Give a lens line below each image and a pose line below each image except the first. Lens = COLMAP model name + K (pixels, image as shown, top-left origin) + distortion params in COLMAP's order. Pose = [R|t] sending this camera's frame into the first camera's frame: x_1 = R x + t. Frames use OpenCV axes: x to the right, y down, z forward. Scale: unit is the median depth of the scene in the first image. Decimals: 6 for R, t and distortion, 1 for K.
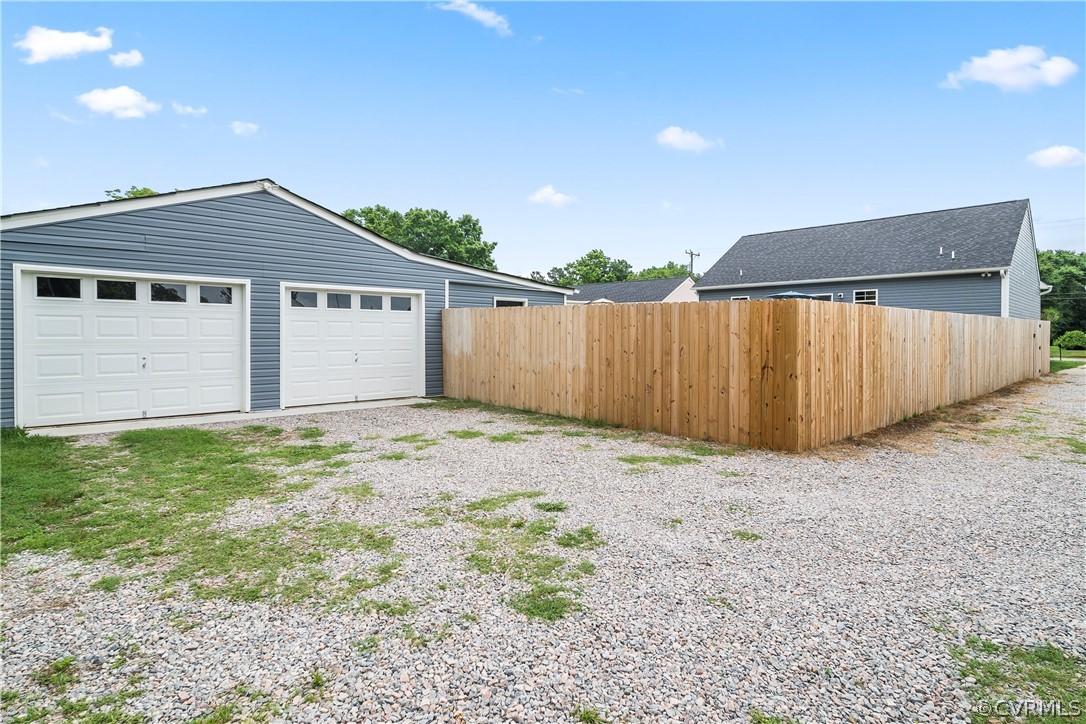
lens RADIAL K [[579.3, 0, 539.1], [0, 579.3, 334.8], [0, 0, 1]] dist [-0.000506, -0.000092]
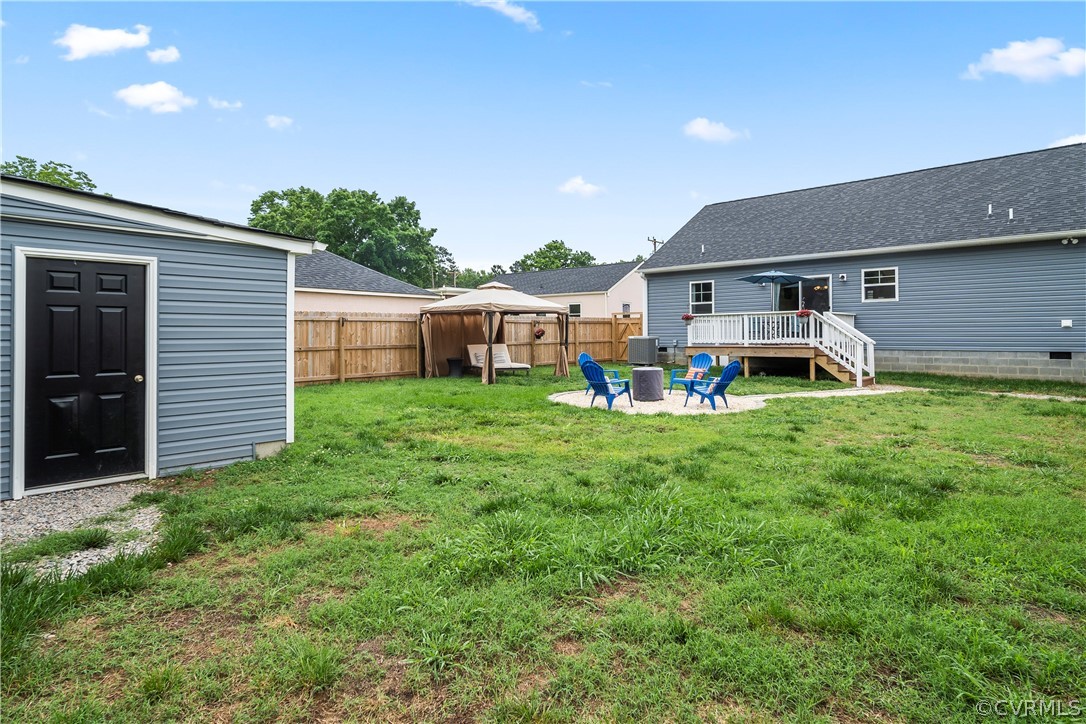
lens RADIAL K [[584.4, 0, 542.3], [0, 584.4, 321.9], [0, 0, 1]] dist [0.000391, -0.000401]
pose [[0.998722, -0.005106, 0.050289, 0.045010], [0.005983, 0.999832, -0.017305, -0.001652], [-0.050192, 0.017583, 0.998585, 0.114315]]
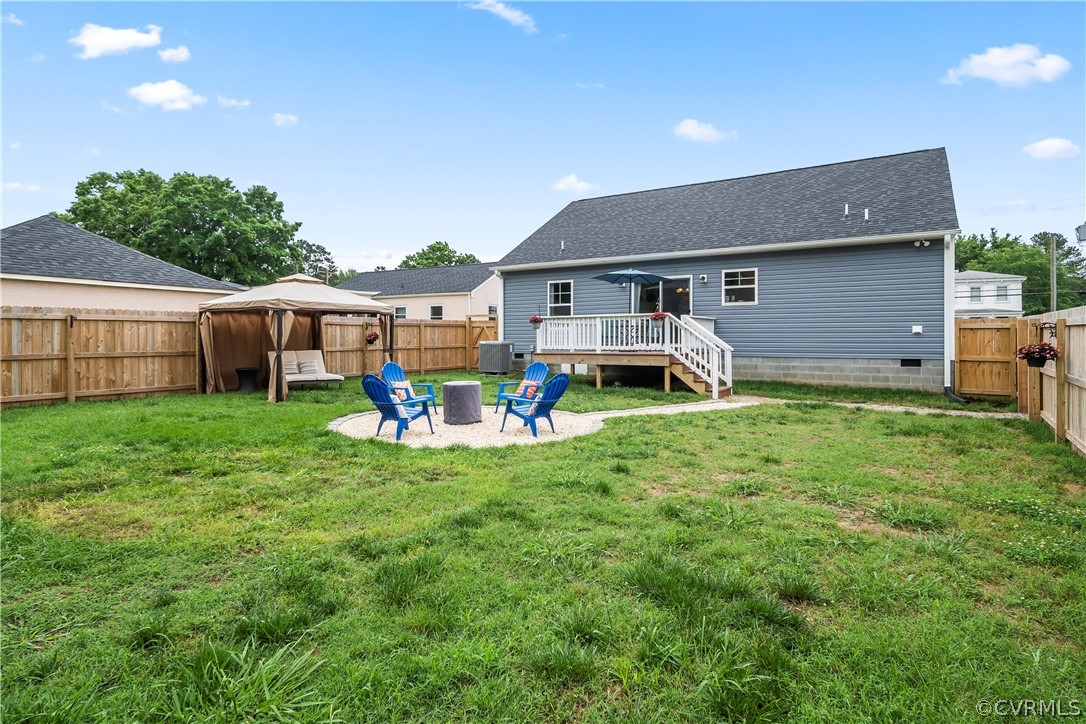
lens RADIAL K [[579.3, 0, 539.1], [0, 579.3, 334.8], [0, 0, 1]] dist [-0.000506, -0.000092]
pose [[0.974090, -0.001020, 0.226160, 0.070565], [0.001527, 0.999997, -0.002067, -0.001550], [-0.226158, 0.002359, 0.974088, 0.148088]]
